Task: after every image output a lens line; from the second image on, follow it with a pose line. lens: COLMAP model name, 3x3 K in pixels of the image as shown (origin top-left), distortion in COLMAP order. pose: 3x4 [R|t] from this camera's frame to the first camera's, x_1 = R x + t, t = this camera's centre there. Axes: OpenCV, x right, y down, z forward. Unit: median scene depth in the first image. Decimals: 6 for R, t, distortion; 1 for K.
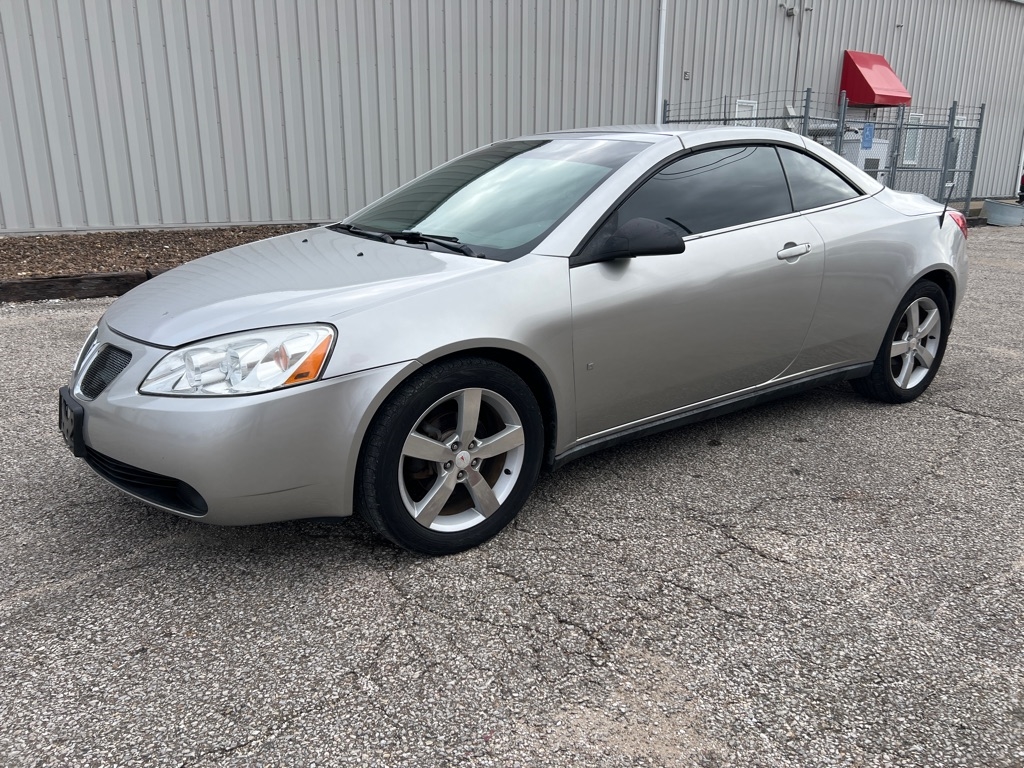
lens RADIAL K [[773.4, 0, 506.9], [0, 773.4, 377.2], [0, 0, 1]] dist [0.052990, -0.051918]
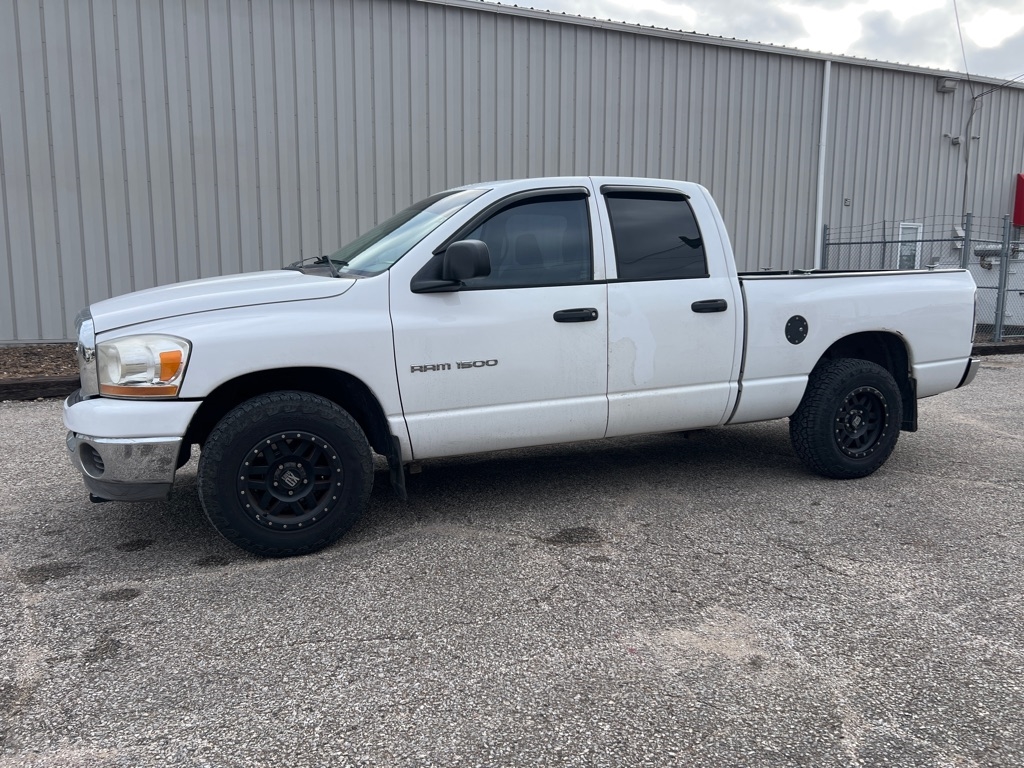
lens RADIAL K [[773.4, 0, 515.9], [0, 773.4, 384.0], [0, 0, 1]] dist [0.052990, -0.051918]
pose [[0.979163, 0.026201, -0.201377, 0.063117], [-0.053294, 0.990039, -0.130320, 0.127025], [0.195957, 0.138337, 0.970806, -0.534870]]
